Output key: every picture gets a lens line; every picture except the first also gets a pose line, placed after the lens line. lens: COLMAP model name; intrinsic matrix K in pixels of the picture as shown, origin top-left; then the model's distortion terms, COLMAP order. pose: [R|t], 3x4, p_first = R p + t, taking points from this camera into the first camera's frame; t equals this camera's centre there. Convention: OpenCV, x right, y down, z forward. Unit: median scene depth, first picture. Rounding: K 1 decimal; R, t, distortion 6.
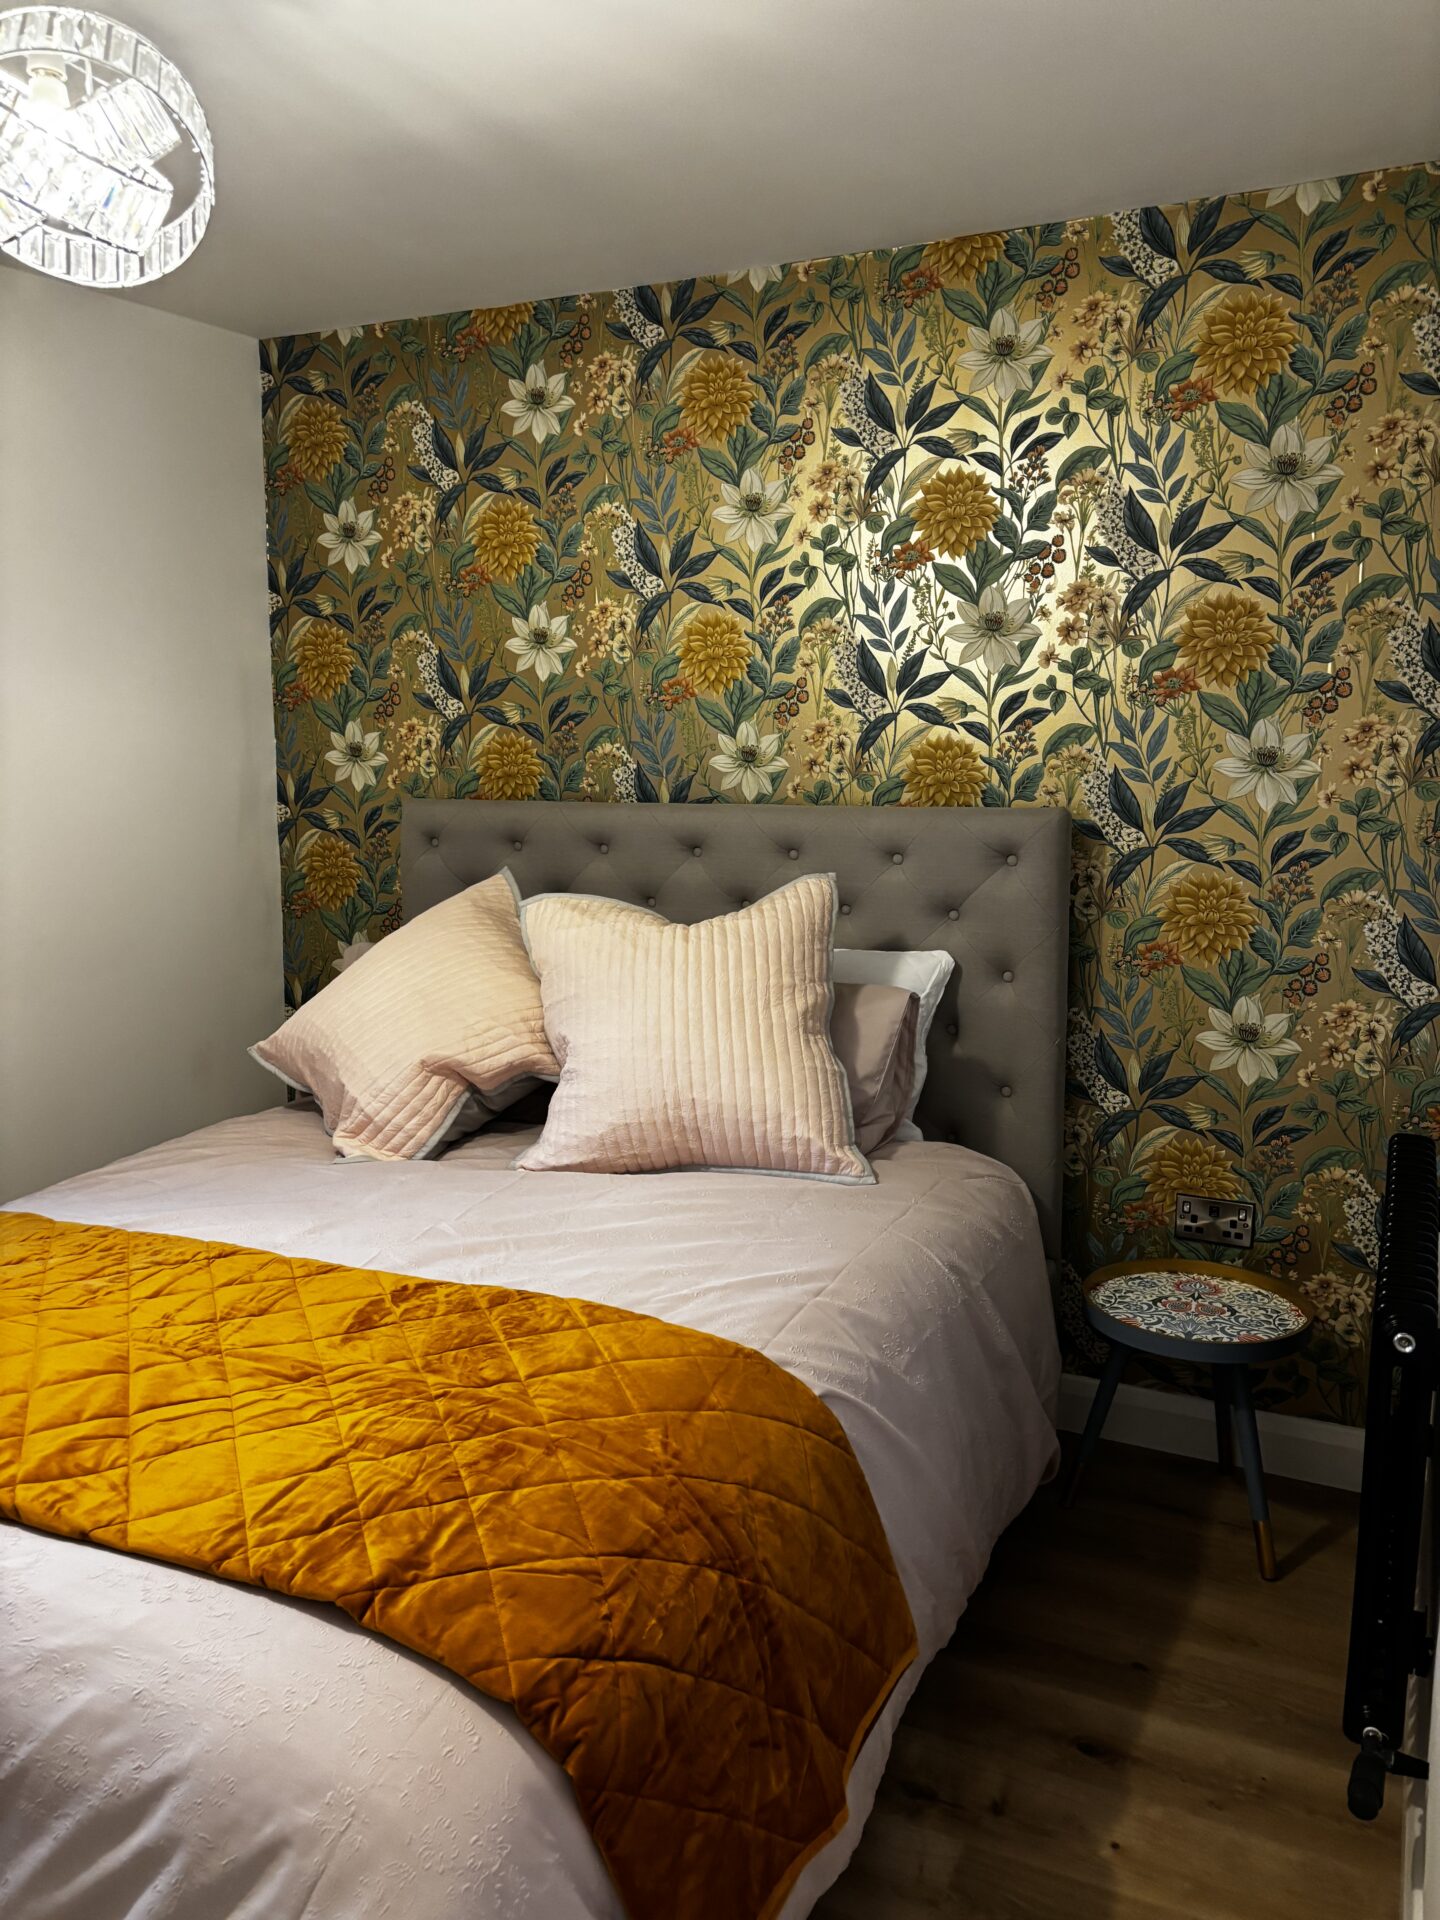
lens RADIAL K [[1449.2, 0, 728.7], [0, 1449.2, 973.5], [0, 0, 1]] dist [0.041353, -0.048152]
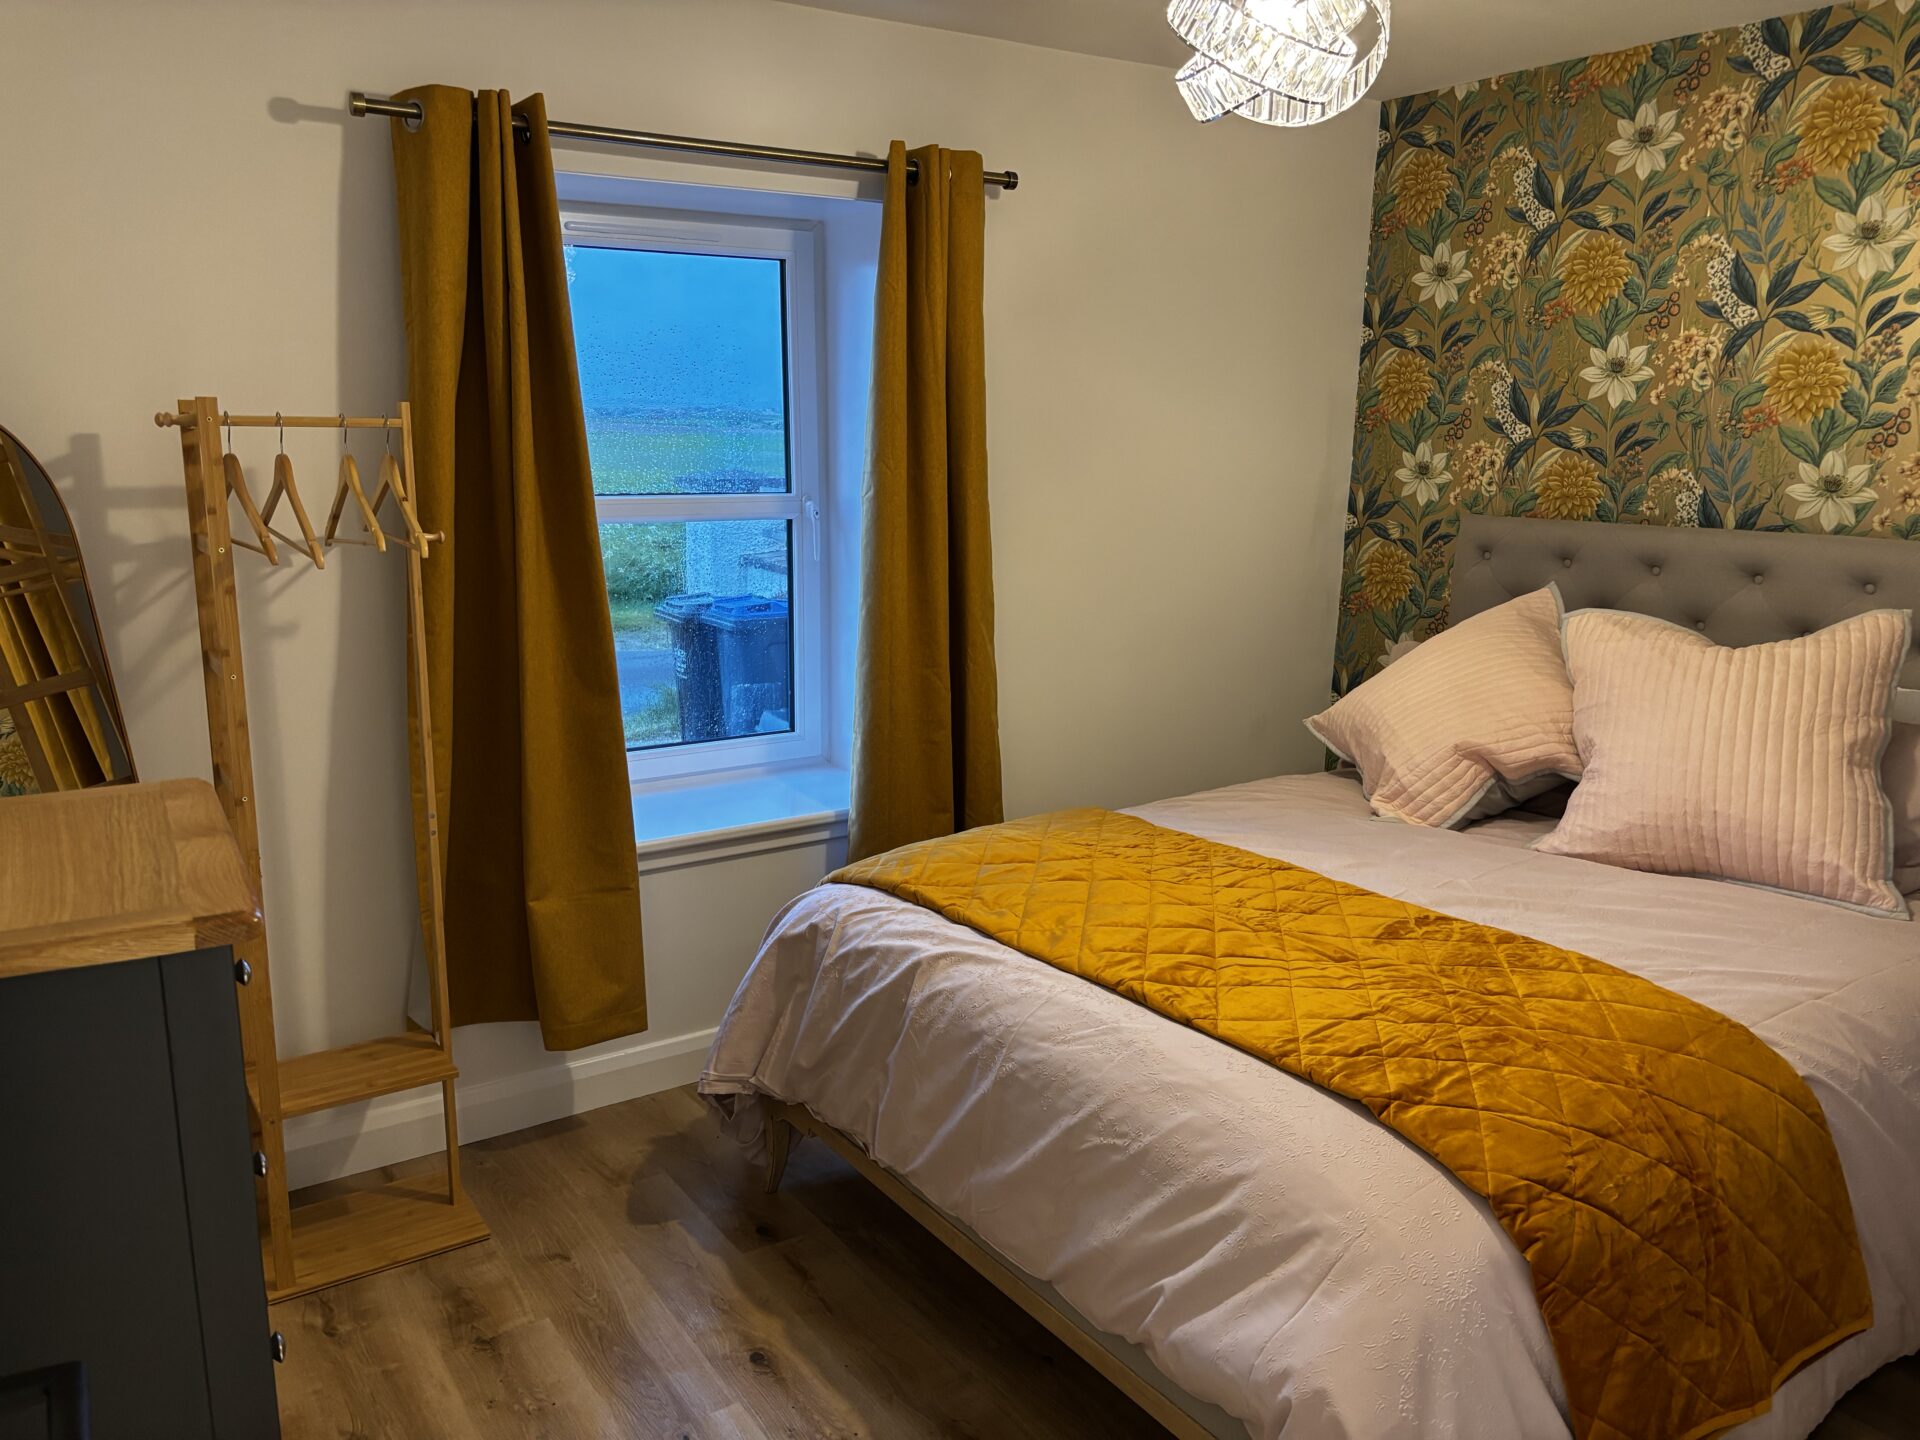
lens RADIAL K [[1449.2, 0, 956.1], [0, 1449.2, 716.6], [0, 0, 1]] dist [0.041353, -0.048152]
pose [[0.856944, 0.116046, -0.502176, 0.026636], [-0.103730, 0.993218, 0.052509, 0.019108], [0.504864, 0.007093, 0.863170, -0.198327]]
